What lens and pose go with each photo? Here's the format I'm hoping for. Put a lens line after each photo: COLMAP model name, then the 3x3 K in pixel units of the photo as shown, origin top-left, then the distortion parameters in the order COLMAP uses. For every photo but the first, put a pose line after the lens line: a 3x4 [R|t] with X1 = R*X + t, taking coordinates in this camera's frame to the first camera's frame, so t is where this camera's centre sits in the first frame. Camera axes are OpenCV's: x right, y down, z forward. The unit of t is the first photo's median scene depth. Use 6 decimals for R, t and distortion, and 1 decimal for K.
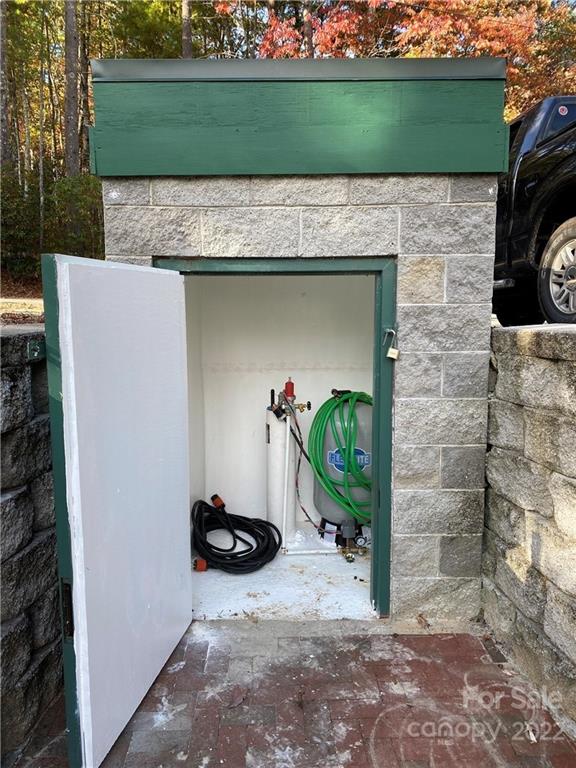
lens RADIAL K [[574.4, 0, 288.0], [0, 574.4, 384.0], [0, 0, 1]] dist [-0.005355, -0.012164]
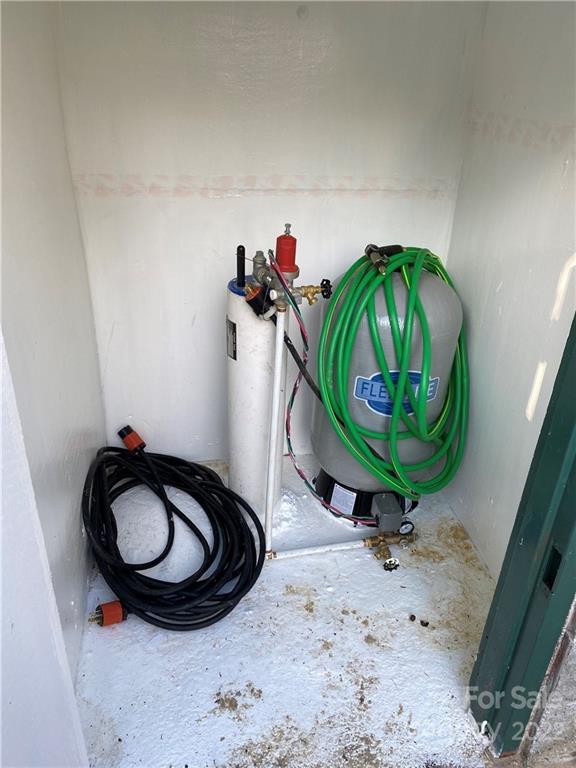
lens RADIAL K [[574.4, 0, 288.0], [0, 574.4, 384.0], [0, 0, 1]] dist [-0.005355, -0.012164]
pose [[0.986824, -0.040966, 0.156523, -0.065790], [-0.018151, 0.933277, 0.358699, -0.052091], [-0.160774, -0.356814, 0.920237, 0.548471]]
